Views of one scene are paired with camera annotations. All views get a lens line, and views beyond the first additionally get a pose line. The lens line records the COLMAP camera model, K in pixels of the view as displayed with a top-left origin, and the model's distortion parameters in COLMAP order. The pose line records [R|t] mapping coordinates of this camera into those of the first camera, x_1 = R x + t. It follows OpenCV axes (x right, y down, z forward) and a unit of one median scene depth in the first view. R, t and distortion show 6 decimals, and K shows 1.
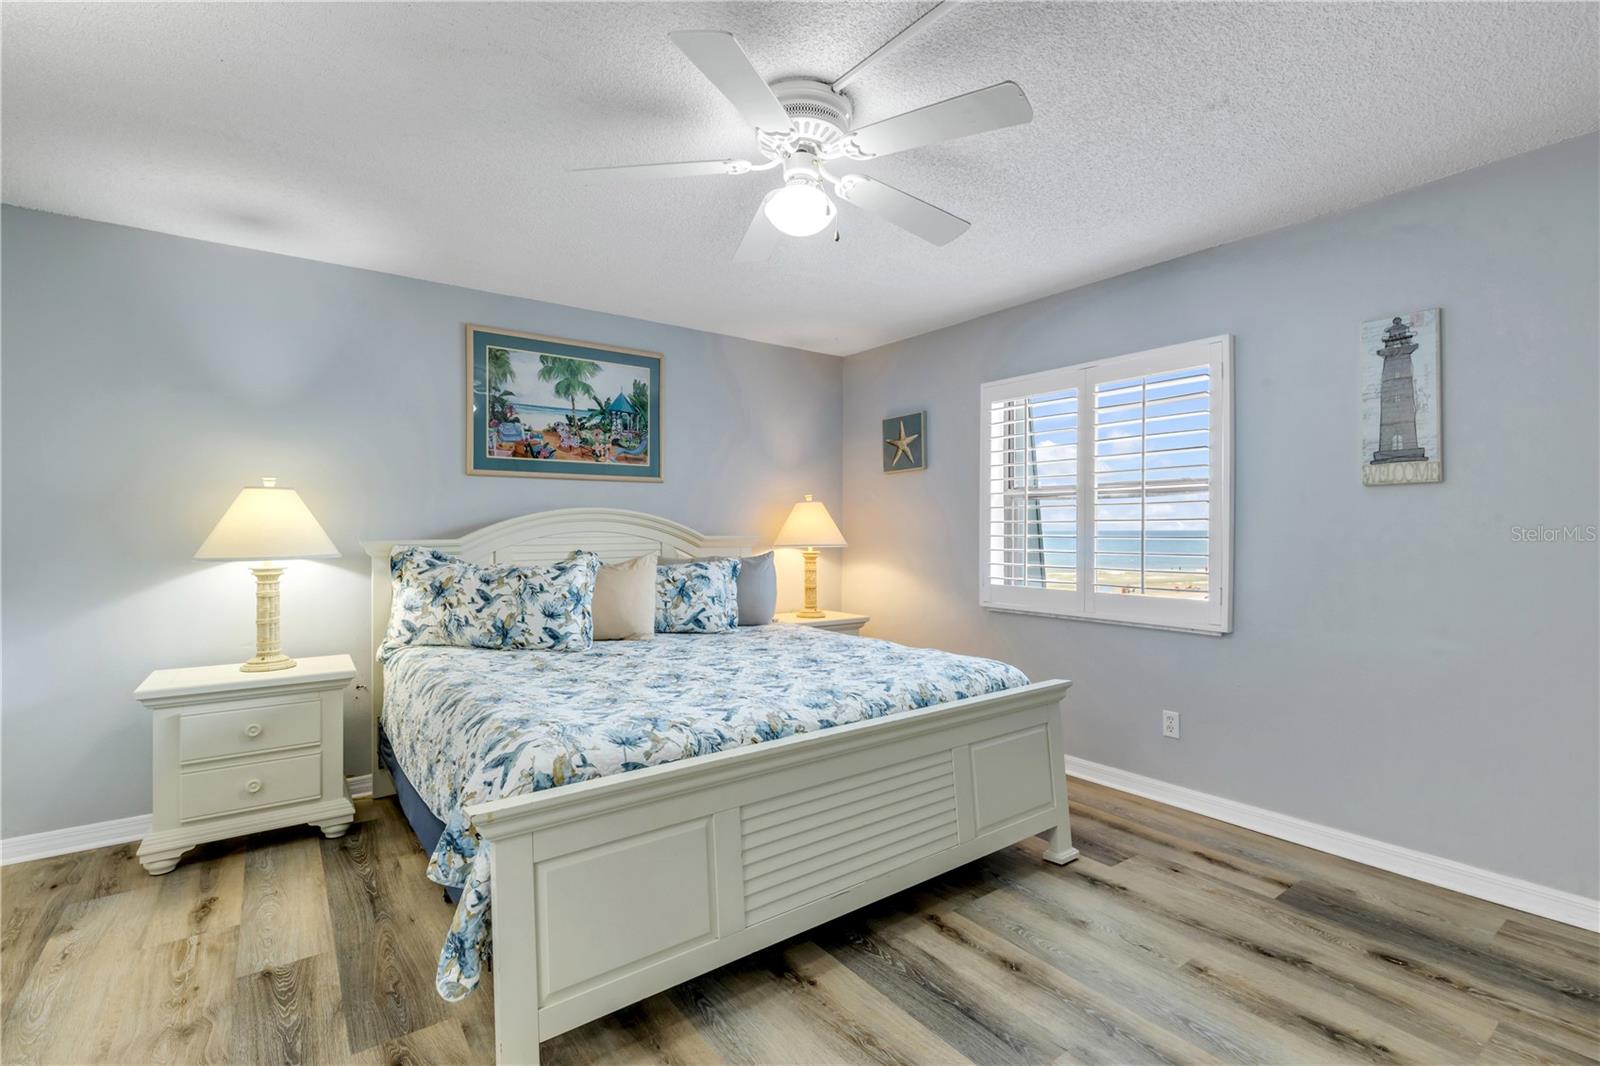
lens RADIAL K [[723.9, 0, 803.3], [0, 723.9, 530.9], [0, 0, 1]] dist [0.004814, -0.000246]
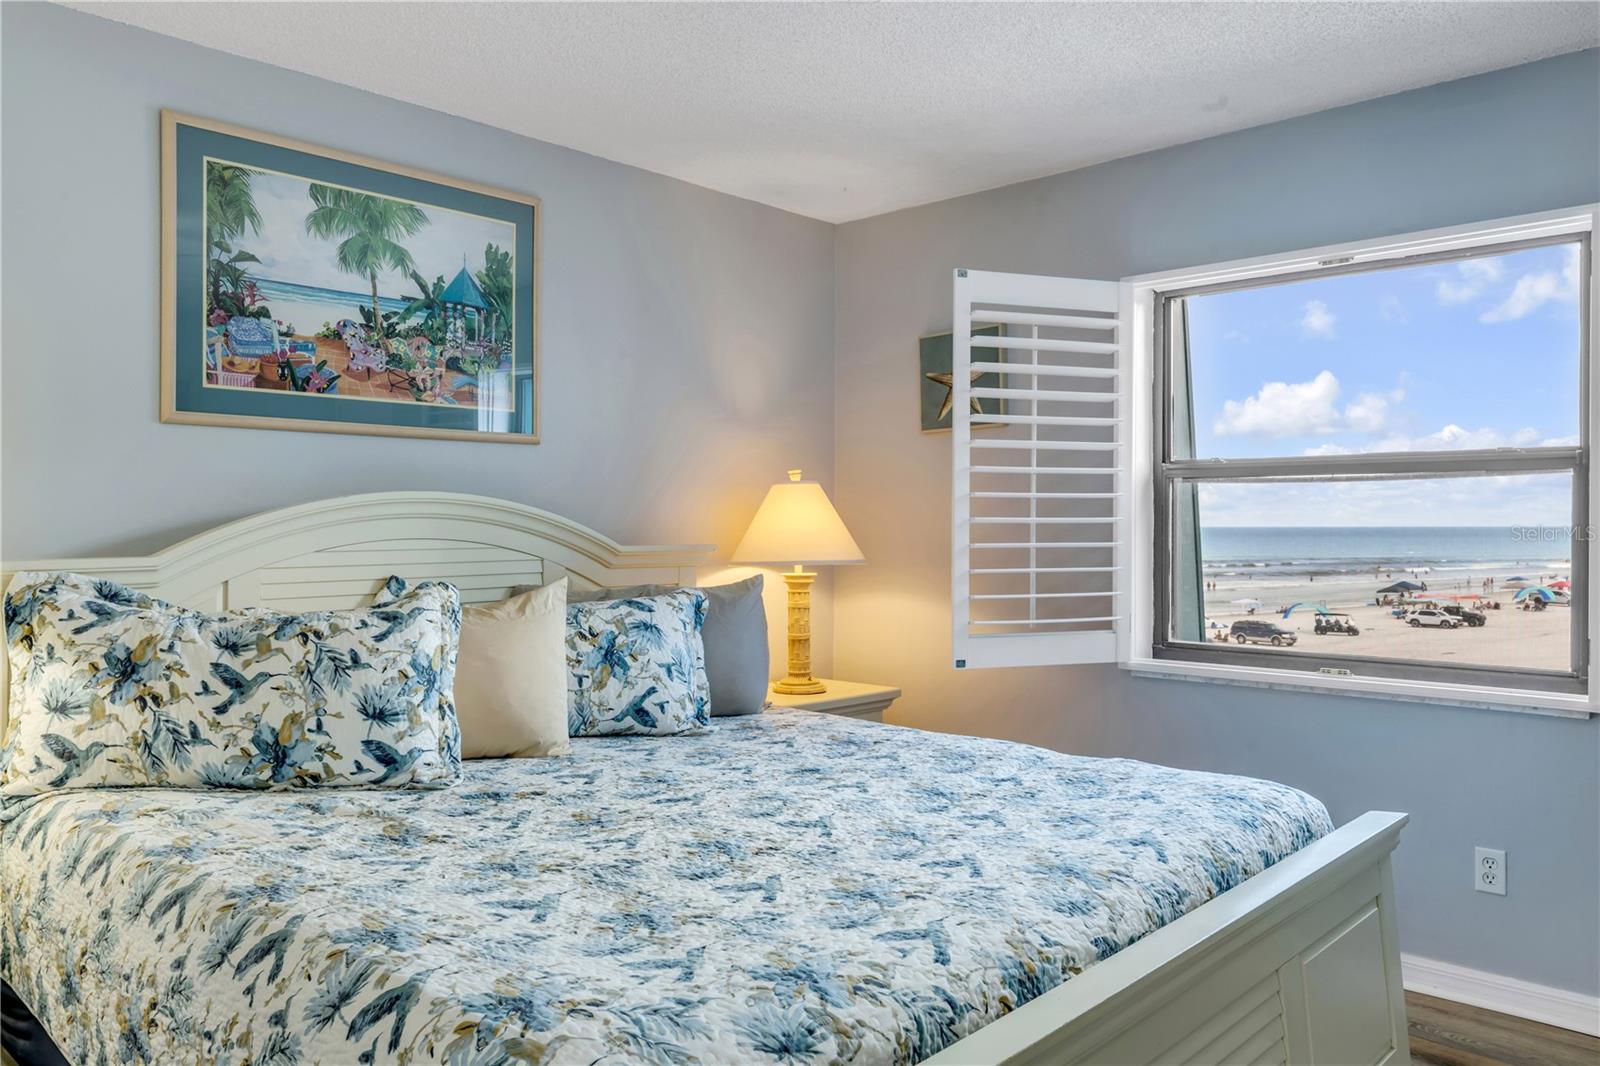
lens RADIAL K [[1166.0, 0, 806.7], [0, 1166.0, 530.7], [0, 0, 1]] dist [-0.001139, -0.006948]
pose [[0.983897, 0.000488, 0.178734, -0.177119], [-0.000966, 0.999996, 0.002590, -0.007503], [-0.178732, -0.002721, 0.983894, 0.158395]]
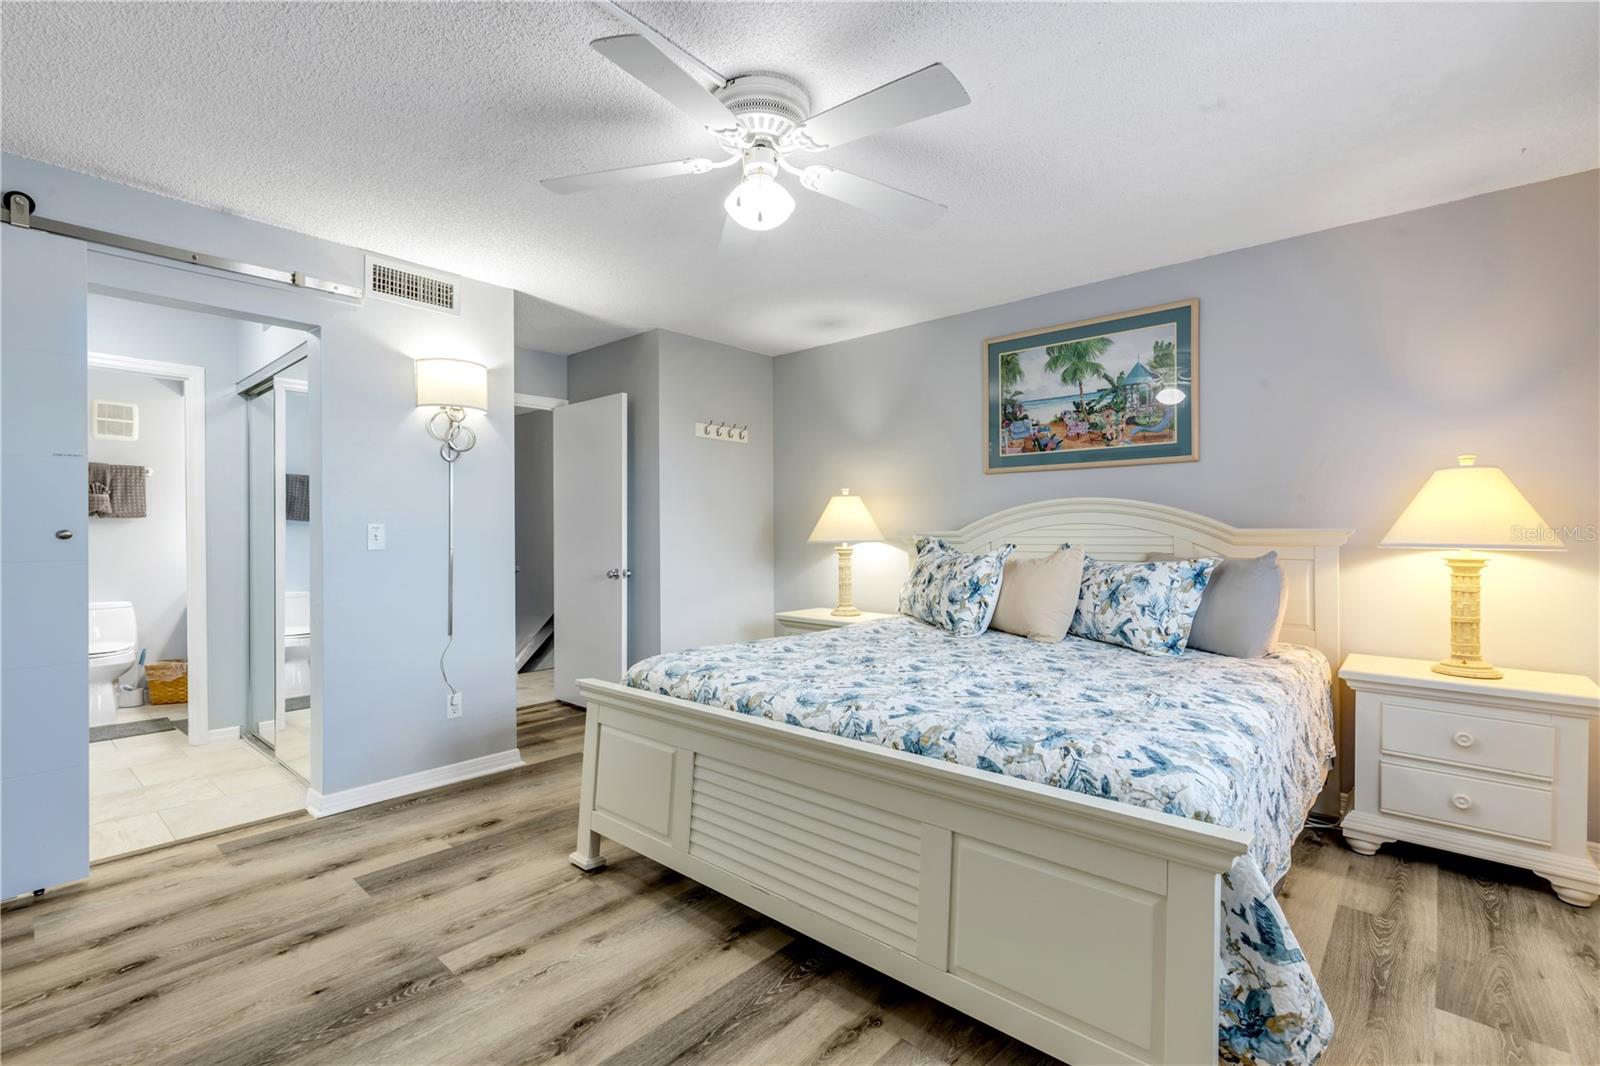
lens RADIAL K [[723.9, 0, 791.9], [0, 723.9, 528.7], [0, 0, 1]] dist [0.004814, -0.000246]
pose [[0.194291, -0.000800, -0.980944, 0.569404], [0.001206, 0.999999, -0.000577, 0.007849], [0.980943, -0.001071, 0.194292, 0.475914]]
